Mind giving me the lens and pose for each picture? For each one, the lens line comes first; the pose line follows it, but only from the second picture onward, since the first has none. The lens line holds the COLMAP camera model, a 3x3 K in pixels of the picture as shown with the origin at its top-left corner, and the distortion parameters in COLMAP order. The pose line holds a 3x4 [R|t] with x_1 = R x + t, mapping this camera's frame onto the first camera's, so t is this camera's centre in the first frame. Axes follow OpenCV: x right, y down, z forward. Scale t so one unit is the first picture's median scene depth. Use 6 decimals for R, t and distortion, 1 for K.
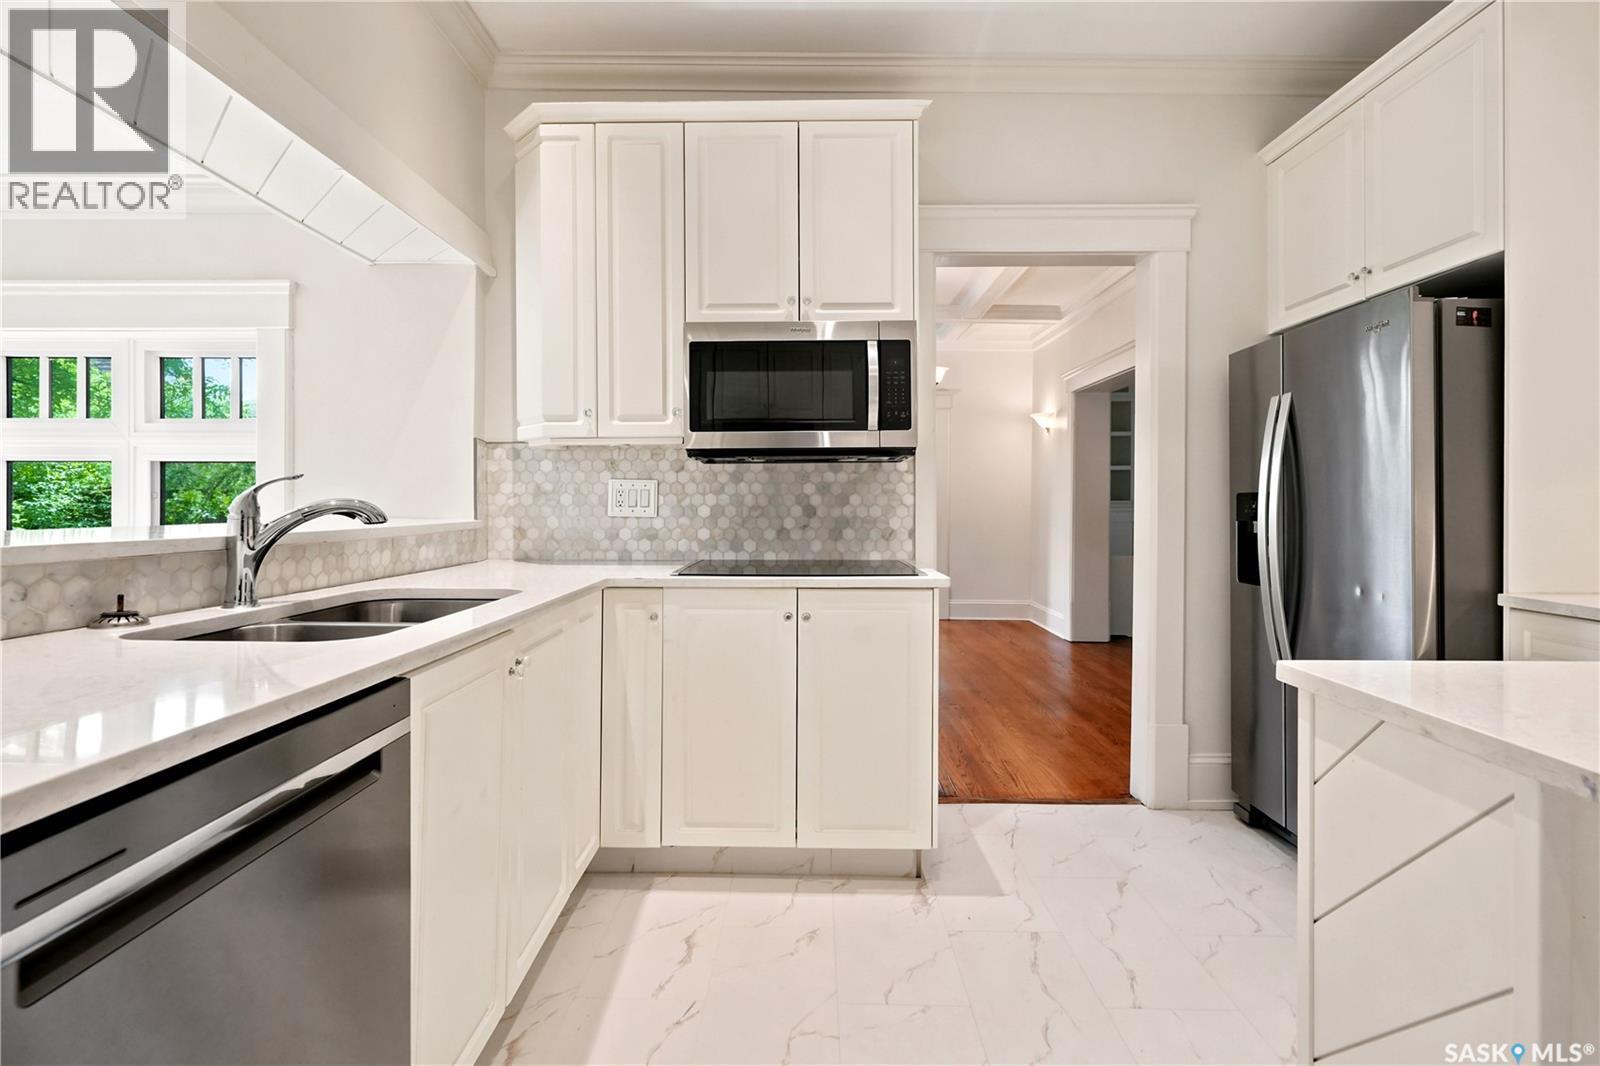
lens RADIAL K [[739.2, 0, 796.1], [0, 739.2, 501.6], [0, 0, 1]] dist [-0.001250, -0.000154]
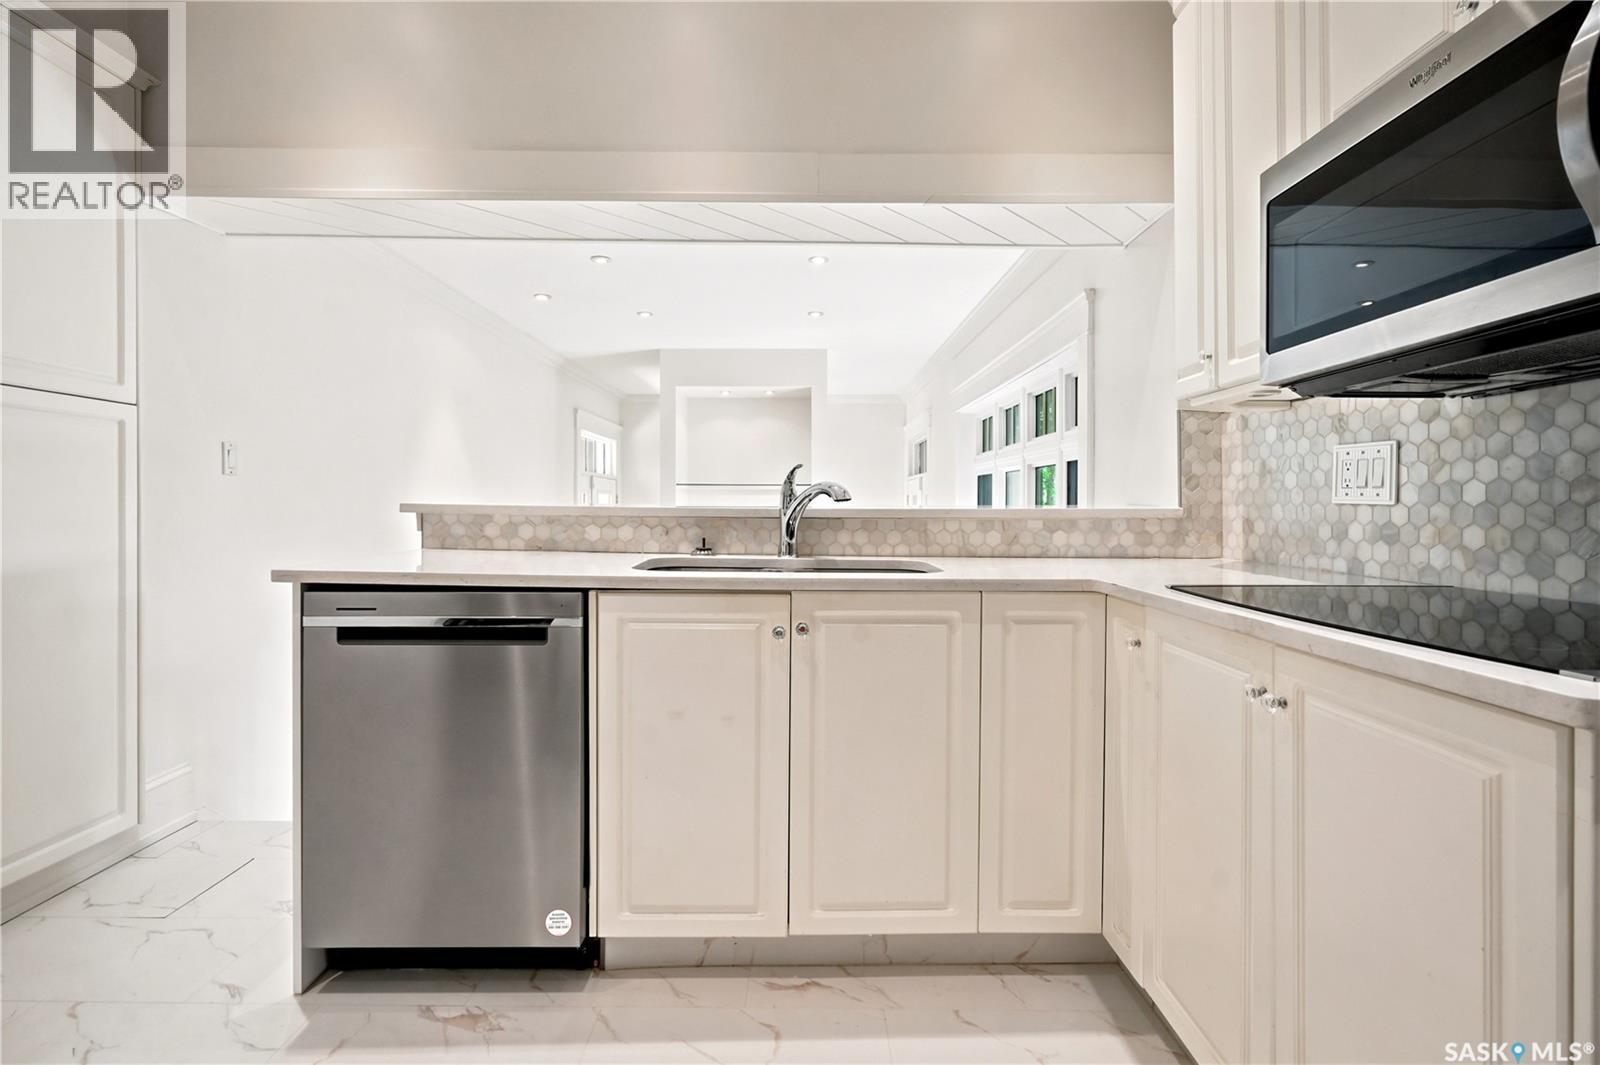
lens RADIAL K [[728.9, 0, 802.5], [0, 728.9, 509.5], [0, 0, 1]] dist [-0.000681, 0.000058]
pose [[0.020261, 0.003789, -0.999788, 0.368871], [0.000100, 0.999993, 0.003791, 0.022650], [0.999795, -0.000177, 0.020261, 0.528457]]
